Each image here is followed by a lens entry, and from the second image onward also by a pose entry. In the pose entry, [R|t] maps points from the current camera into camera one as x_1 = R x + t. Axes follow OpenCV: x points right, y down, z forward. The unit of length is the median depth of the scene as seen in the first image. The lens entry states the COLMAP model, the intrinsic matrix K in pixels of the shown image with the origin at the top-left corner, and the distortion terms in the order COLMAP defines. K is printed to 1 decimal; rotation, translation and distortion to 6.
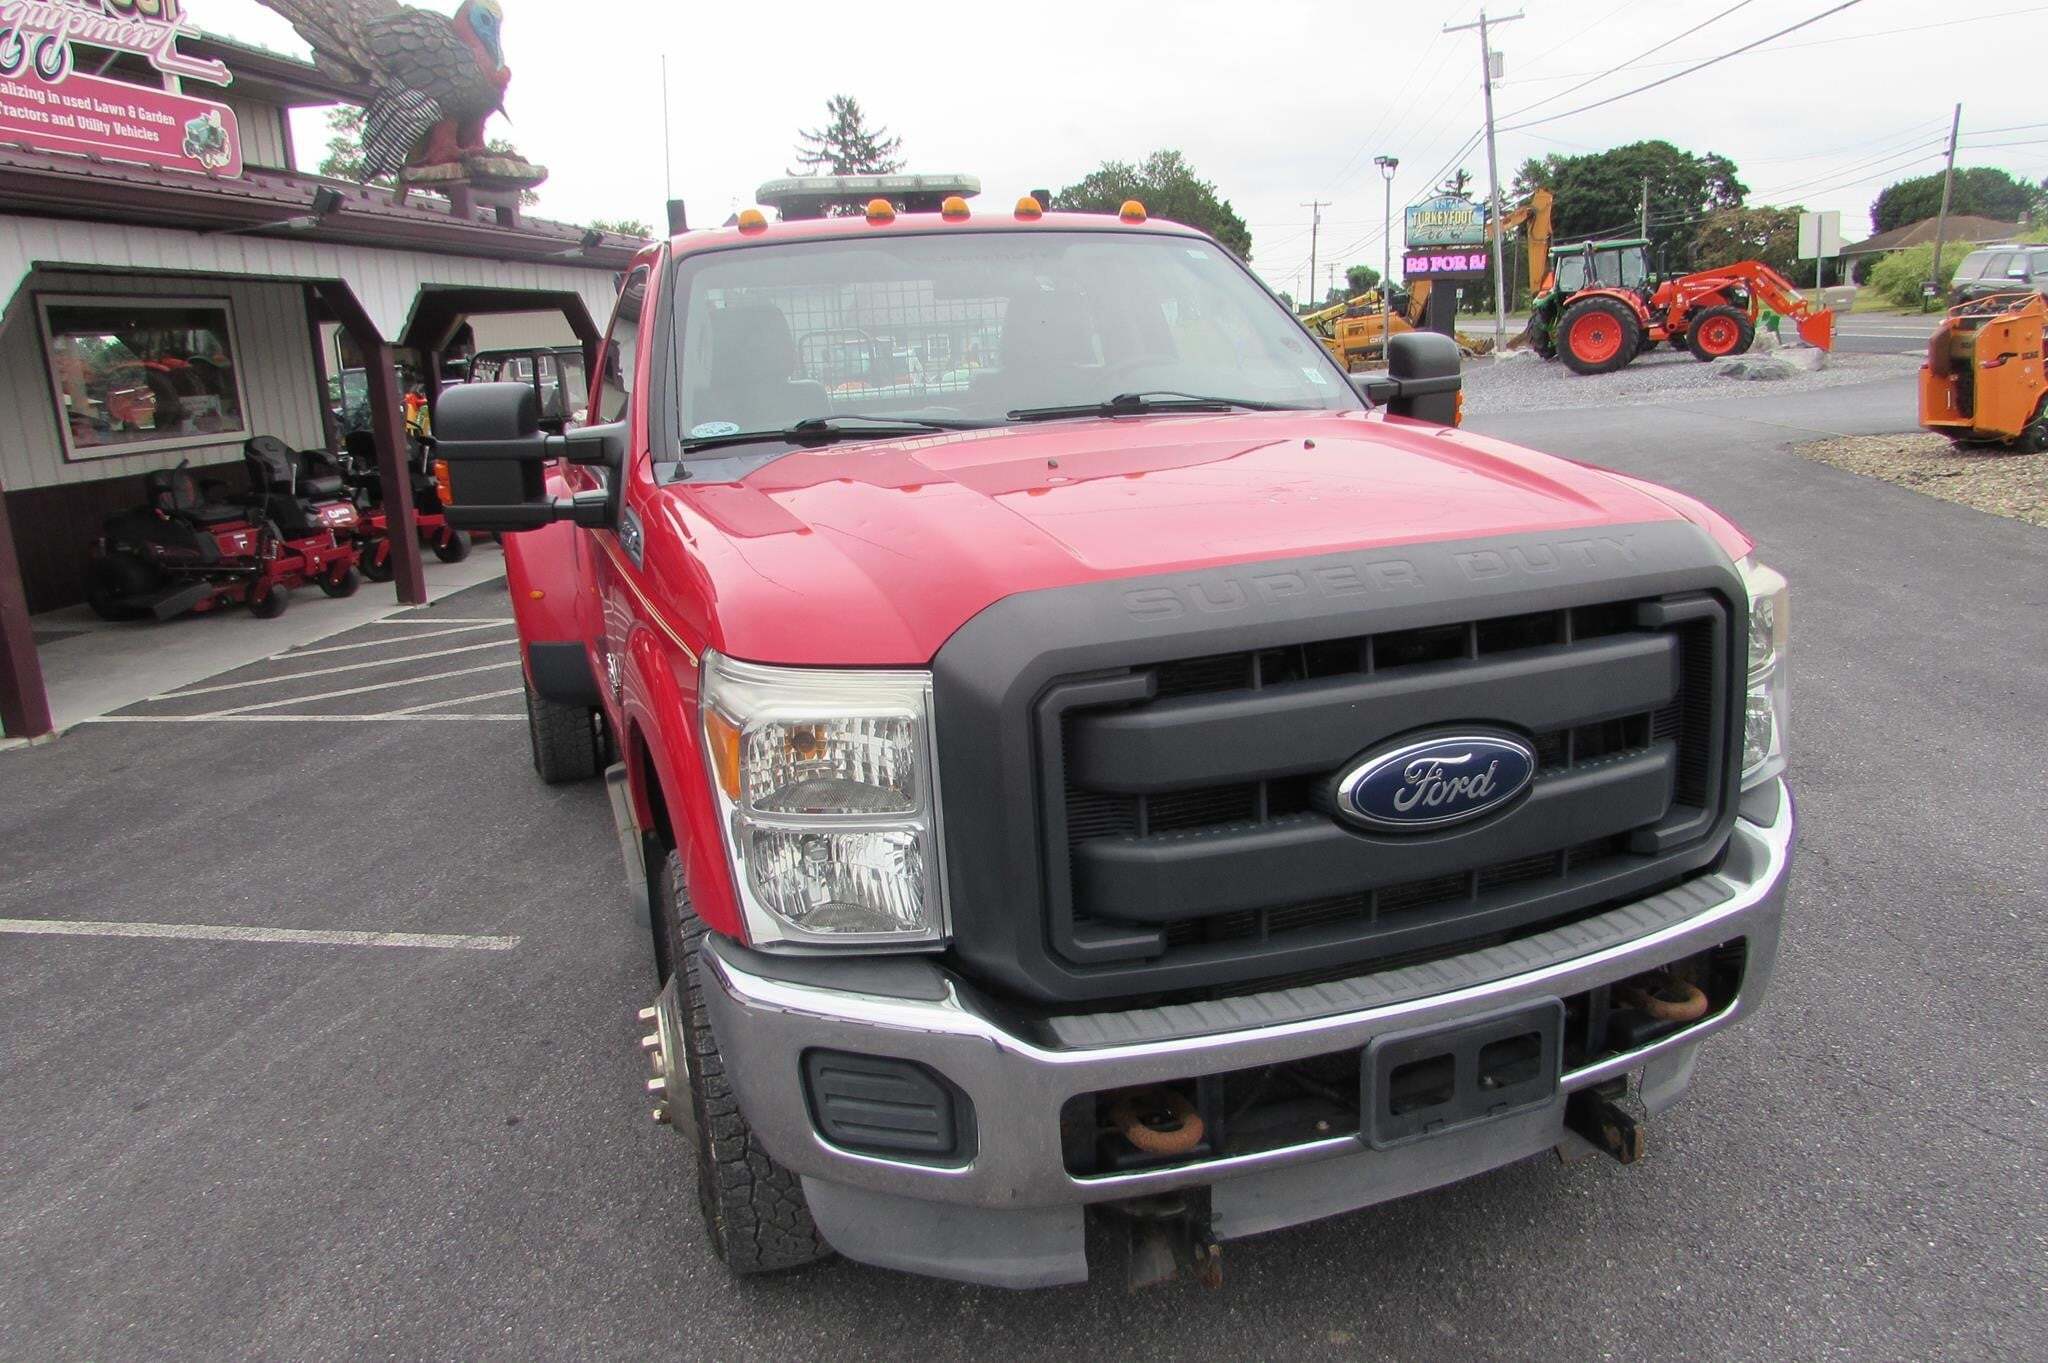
lens RADIAL K [[1454.3, 0, 1032.6], [0, 1454.3, 702.1], [0, 0, 1]] dist [-0.051930, 0.028733]
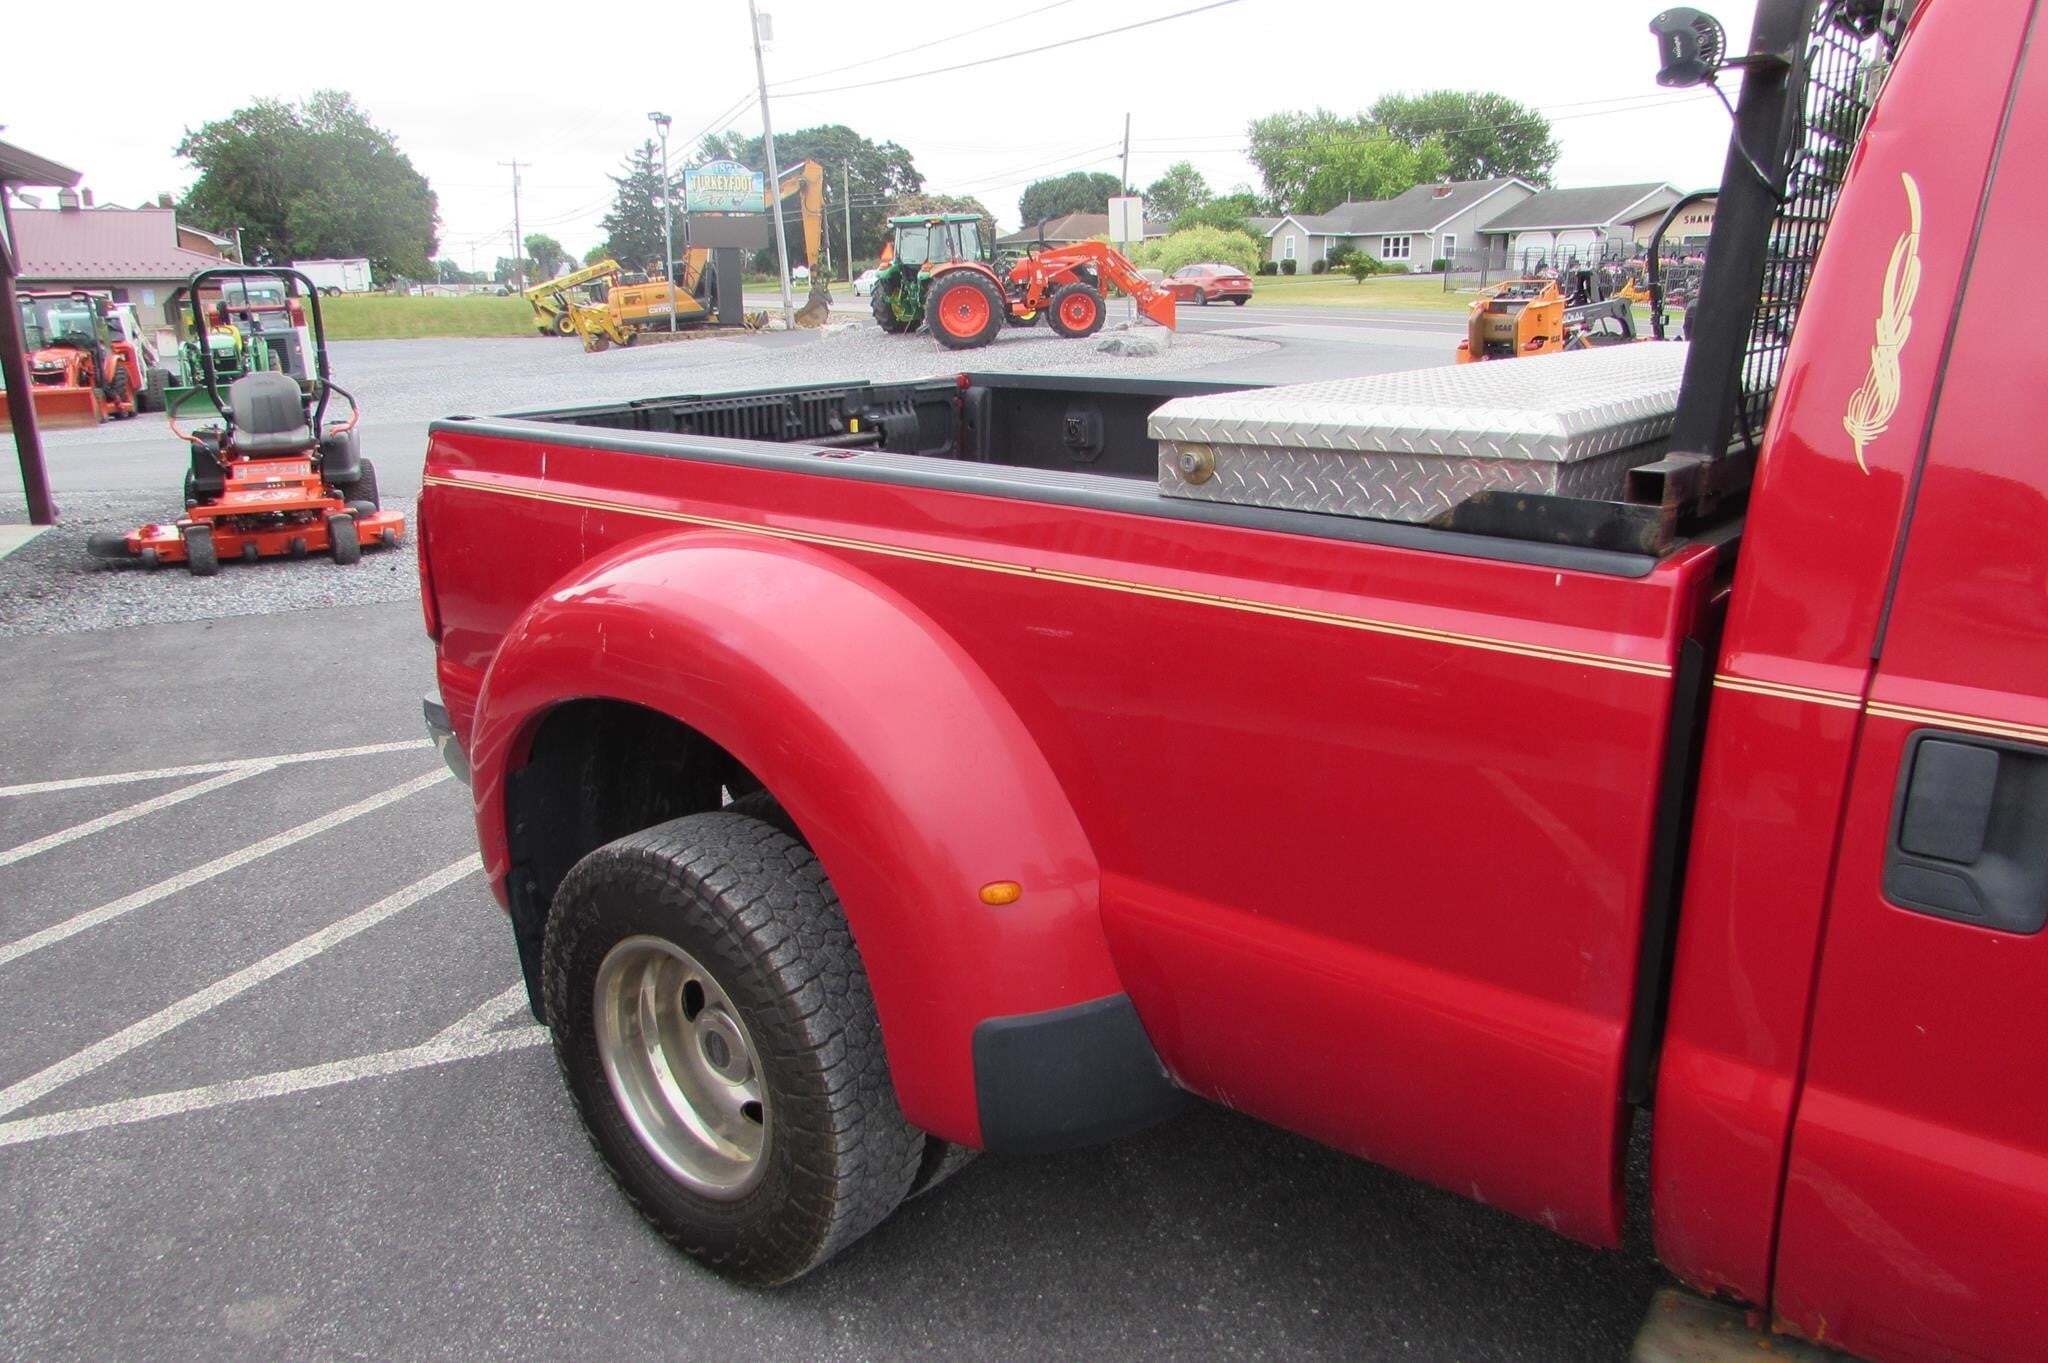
lens RADIAL K [[1454.3, 0, 1016.6], [0, 1454.3, 698.8], [0, 0, 1]] dist [-0.051930, 0.028733]
pose [[0.857849, -0.101433, 0.503792, -0.355191], [0.093699, 0.994767, 0.040737, -0.094882], [-0.505288, 0.012259, 0.862864, 0.458824]]
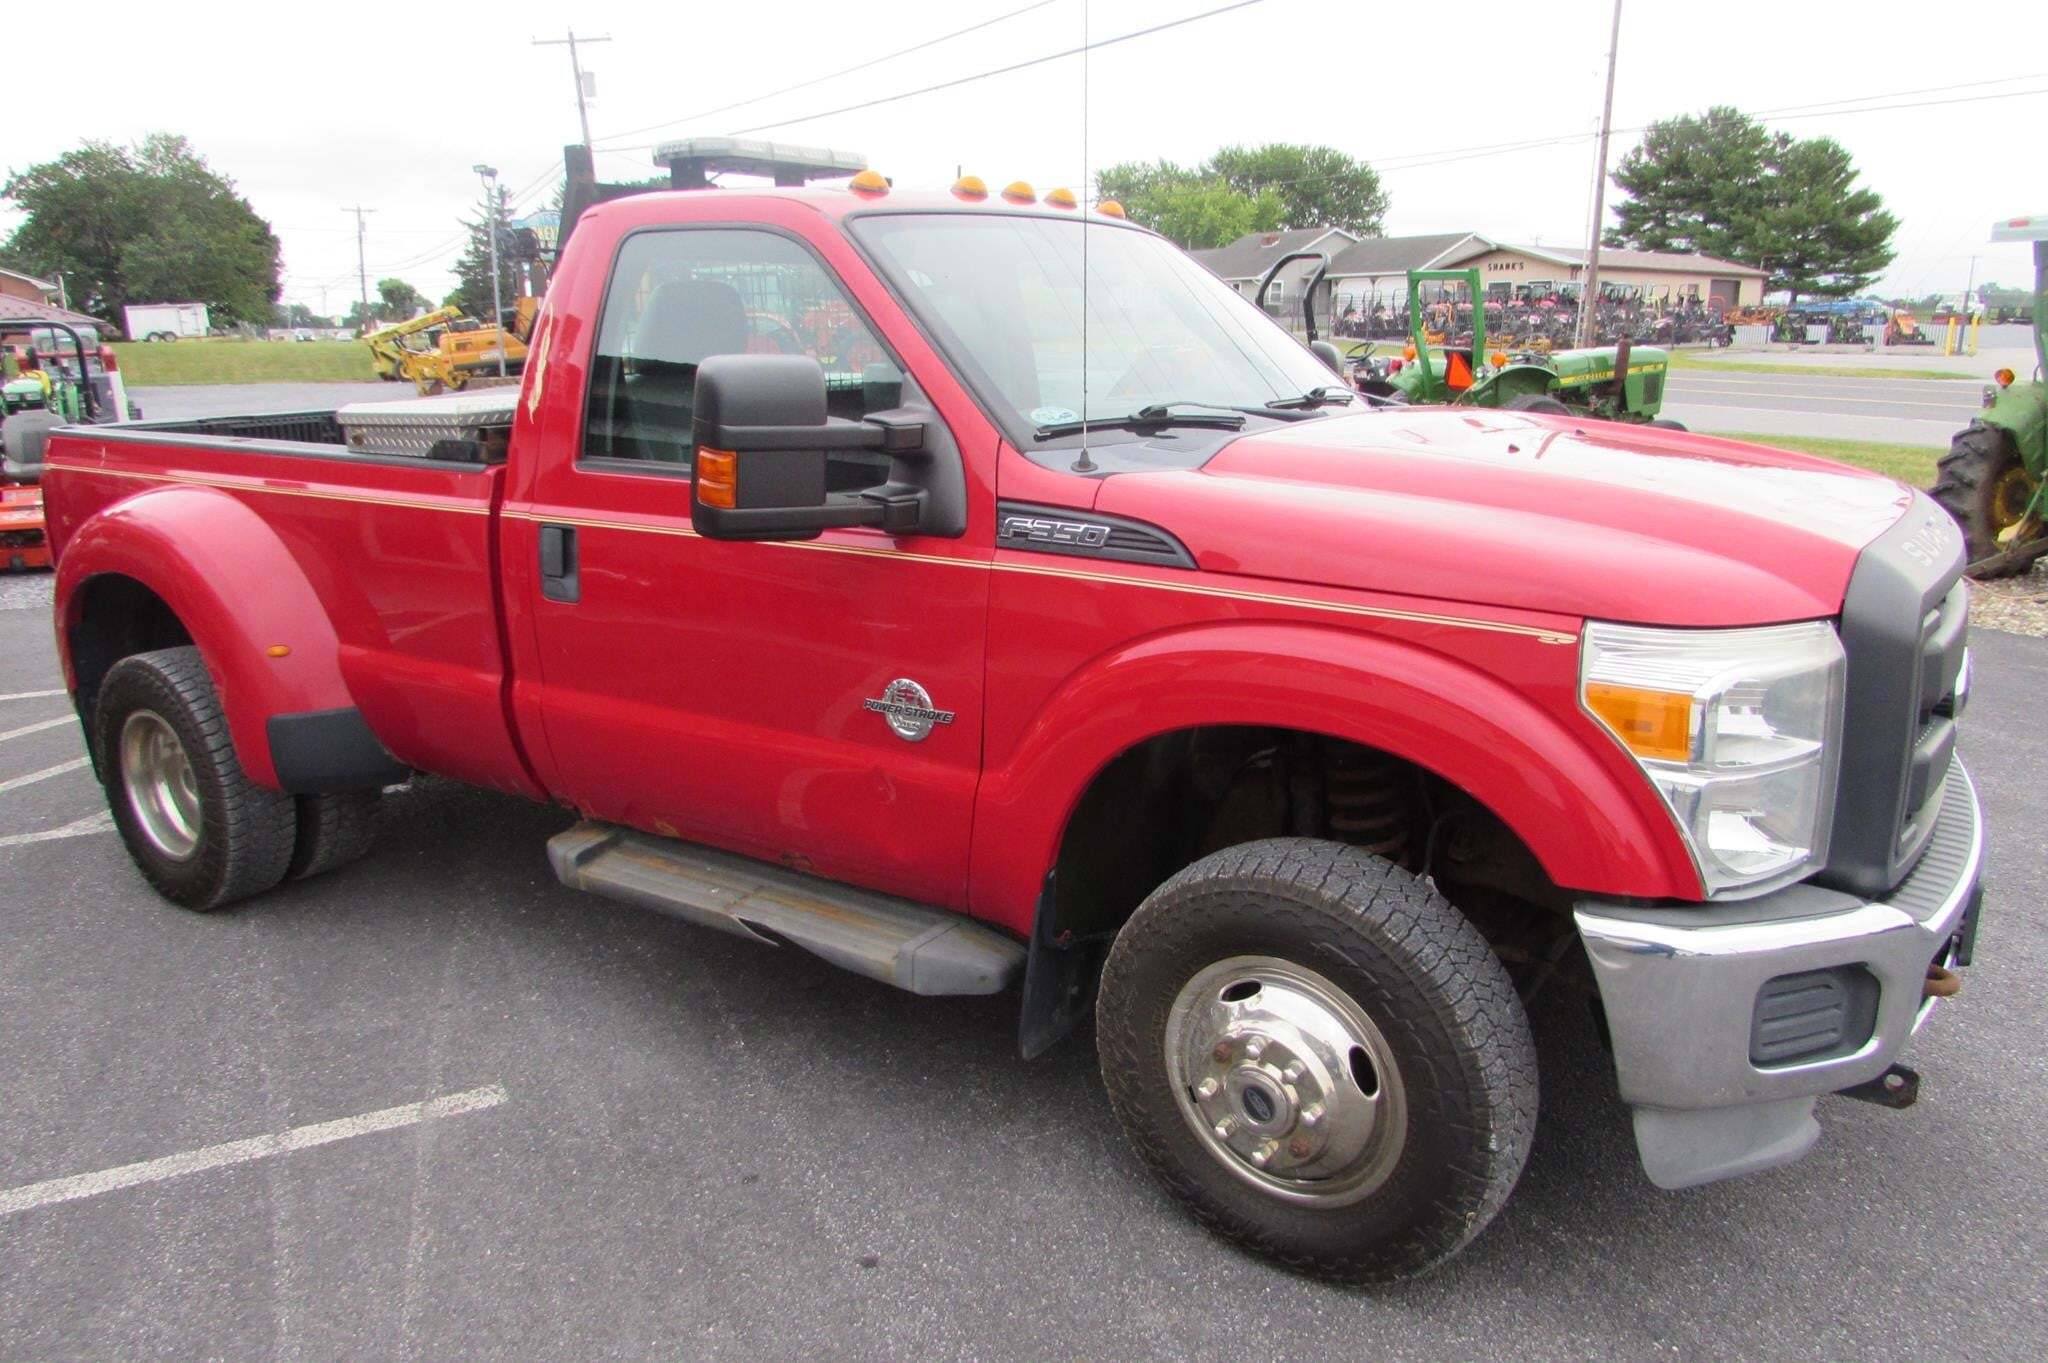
lens RADIAL K [[1454.3, 0, 1035.6], [0, 1454.3, 699.7], [0, 0, 1]] dist [-0.051930, 0.028733]
pose [[0.805281, -0.106543, 0.583242, -0.313920], [0.114824, 0.993122, 0.022879, -0.014254], [-0.581668, 0.048546, 0.811976, 0.116076]]
